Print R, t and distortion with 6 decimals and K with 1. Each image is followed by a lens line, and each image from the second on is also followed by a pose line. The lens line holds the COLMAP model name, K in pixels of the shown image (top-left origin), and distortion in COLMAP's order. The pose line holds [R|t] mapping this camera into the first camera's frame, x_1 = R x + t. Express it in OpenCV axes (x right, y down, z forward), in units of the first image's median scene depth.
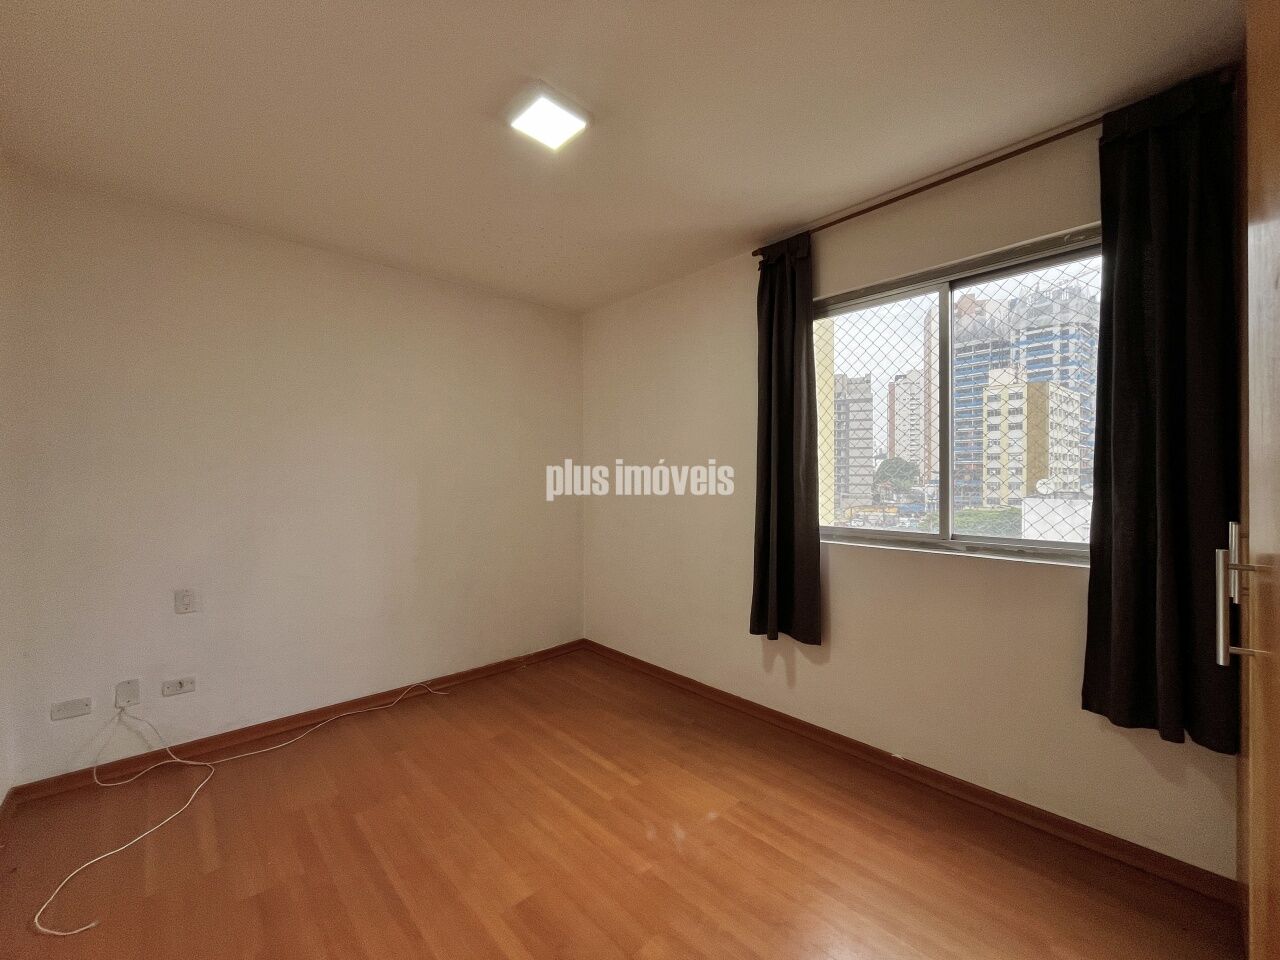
lens RADIAL K [[516.7, 0, 640.0], [0, 516.7, 480.0], [0, 0, 1]] dist [-0.003089, 0.000372]
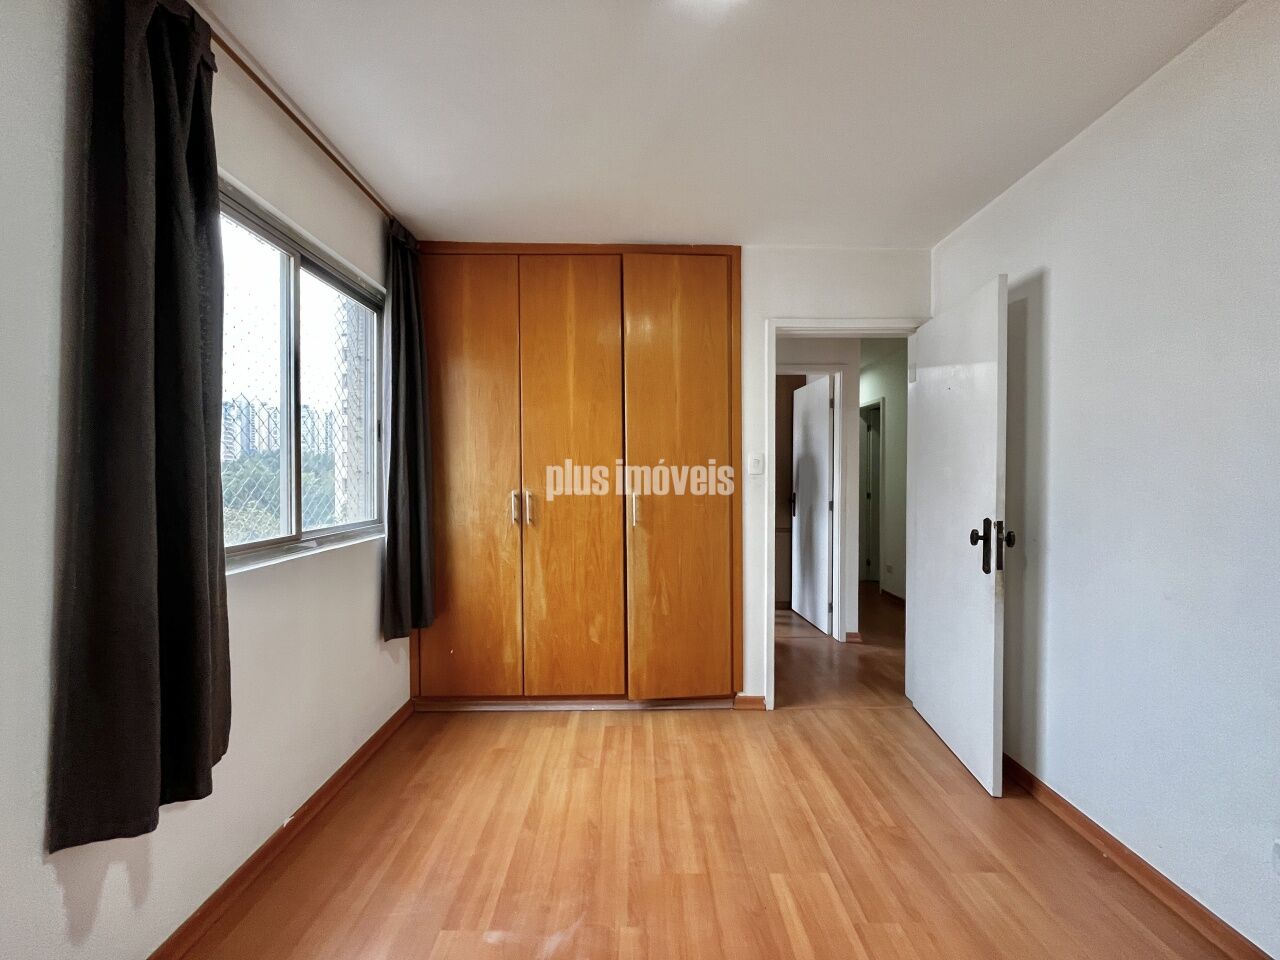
lens RADIAL K [[516.7, 0, 640.0], [0, 516.7, 480.0], [0, 0, 1]] dist [-0.003089, 0.000372]
pose [[-0.735333, -0.000202, 0.677706, -0.523754], [0.001432, 0.999997, 0.001852, 0.012928], [-0.677704, 0.002333, -0.735331, 1.463094]]
